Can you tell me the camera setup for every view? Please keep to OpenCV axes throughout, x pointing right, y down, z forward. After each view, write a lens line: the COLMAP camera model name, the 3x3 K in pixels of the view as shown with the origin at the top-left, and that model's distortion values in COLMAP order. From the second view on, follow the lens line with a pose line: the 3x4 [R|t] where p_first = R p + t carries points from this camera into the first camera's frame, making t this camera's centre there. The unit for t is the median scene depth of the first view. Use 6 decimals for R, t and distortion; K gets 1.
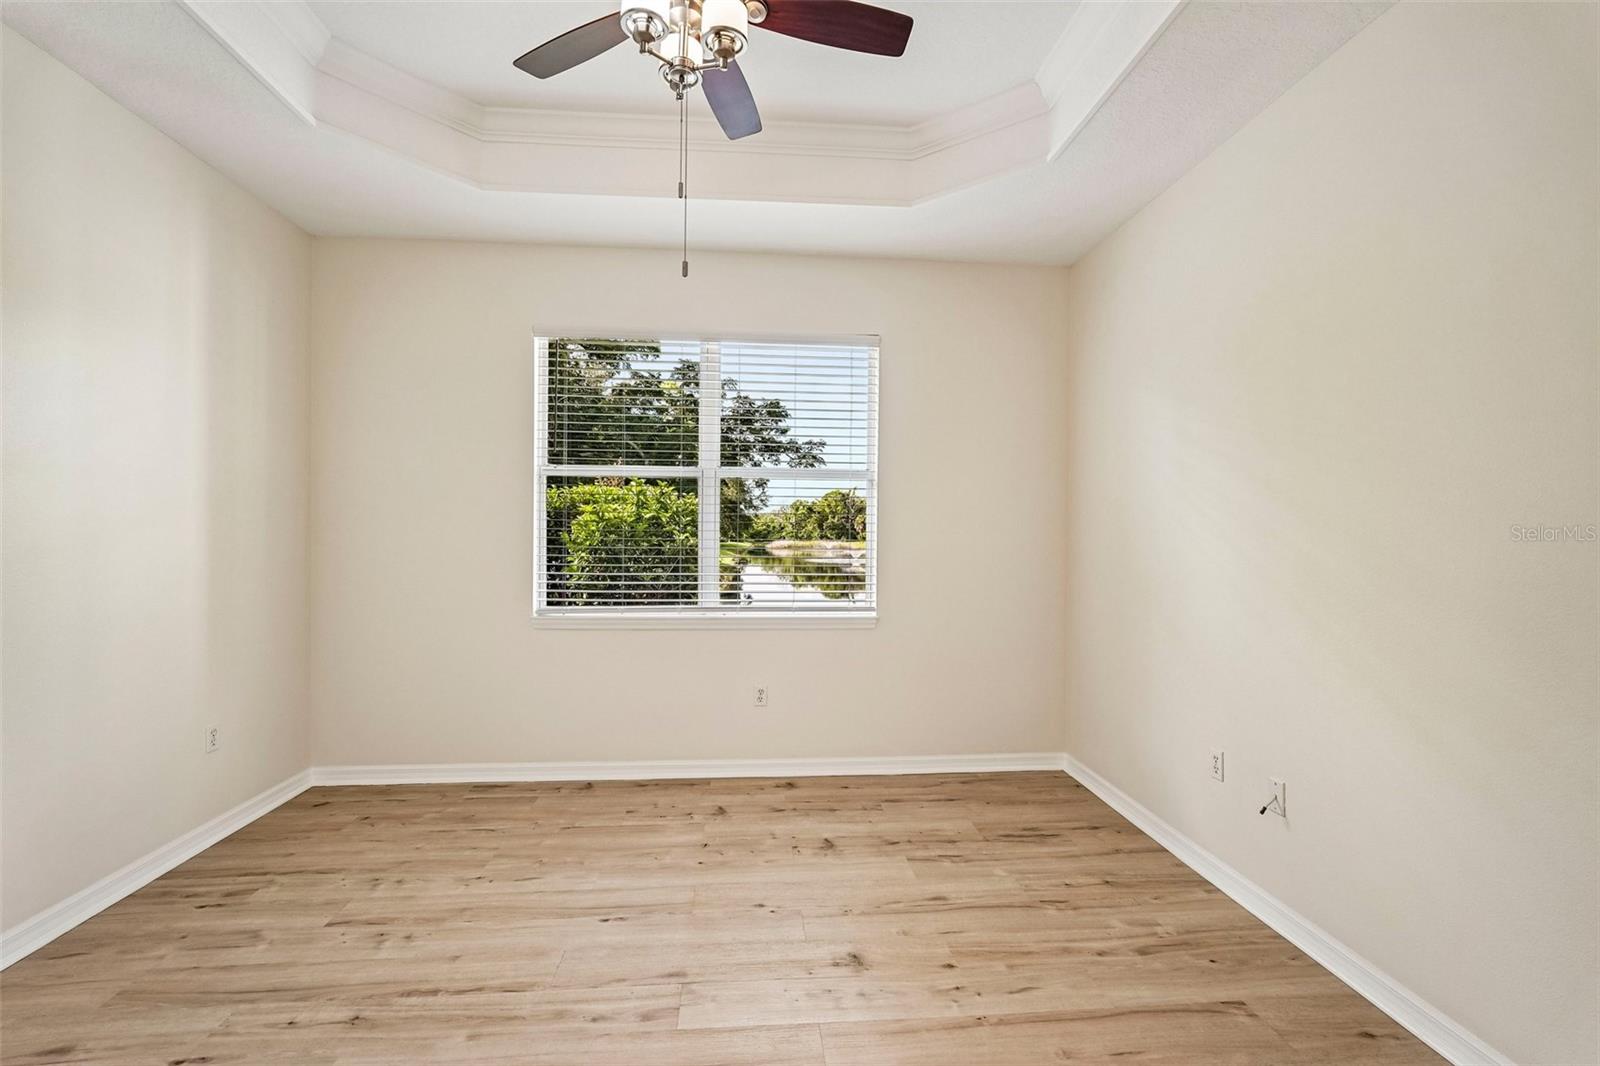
lens RADIAL K [[707.0, 0, 801.5], [0, 707.0, 538.8], [0, 0, 1]] dist [-0.015223, 0.010857]
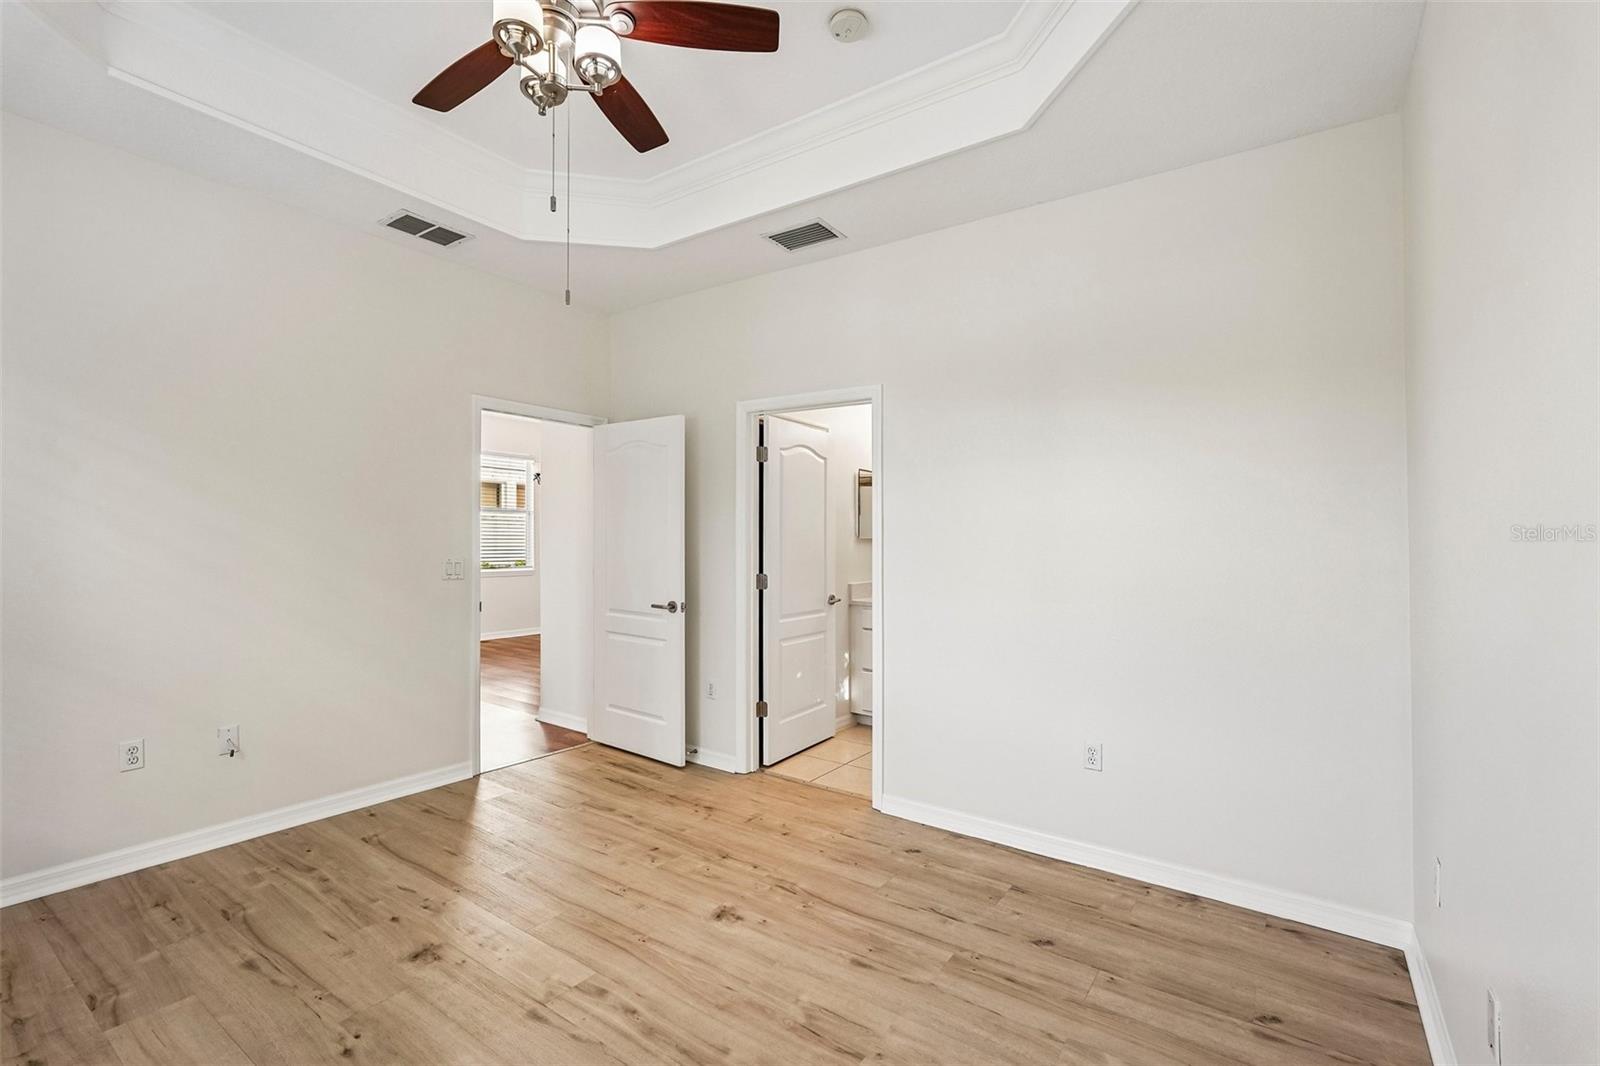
lens RADIAL K [[707.0, 0, 801.5], [0, 707.0, 538.8], [0, 0, 1]] dist [-0.015223, 0.010857]
pose [[-0.770309, -0.020505, 0.637341, -0.756166], [-0.015050, 0.999789, 0.013976, -0.023870], [-0.637493, 0.001174, -0.770455, 1.094044]]
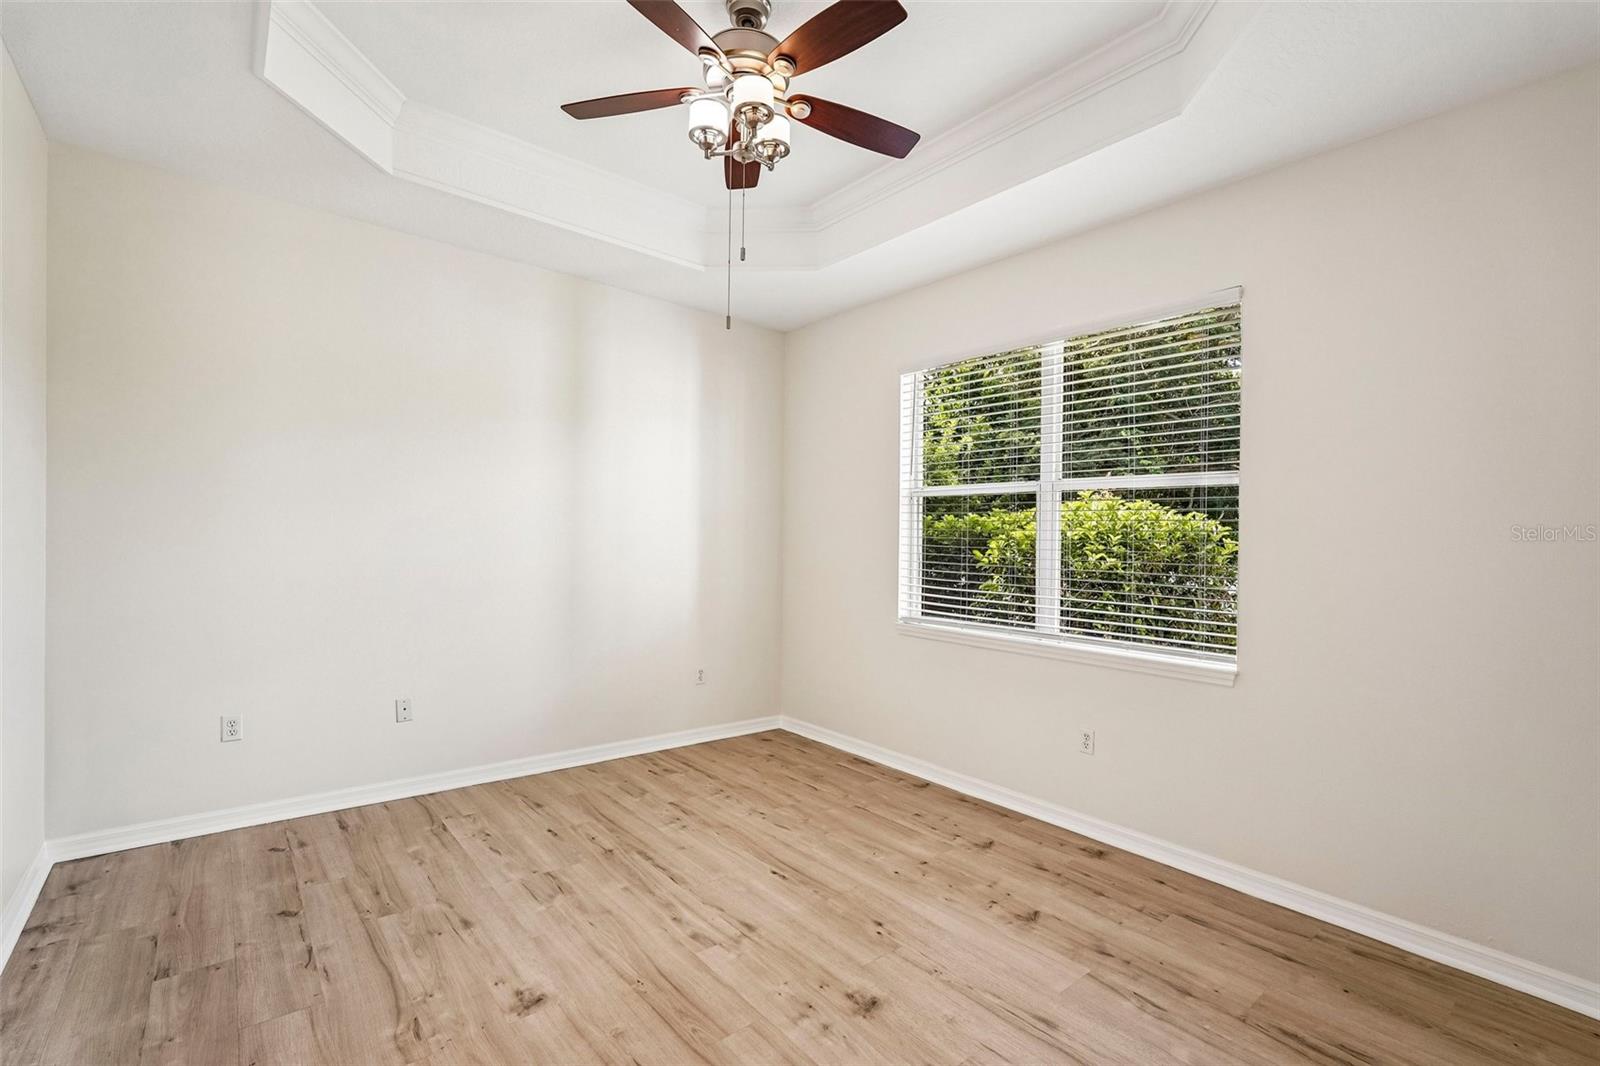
lens RADIAL K [[707.0, 0, 801.5], [0, 707.0, 538.8], [0, 0, 1]] dist [-0.015223, 0.010857]
pose [[0.573764, 0.003209, -0.819015, 0.599425], [-0.029044, 0.999443, -0.016431, -0.001339], [0.818506, 0.033215, 0.573537, 0.281991]]
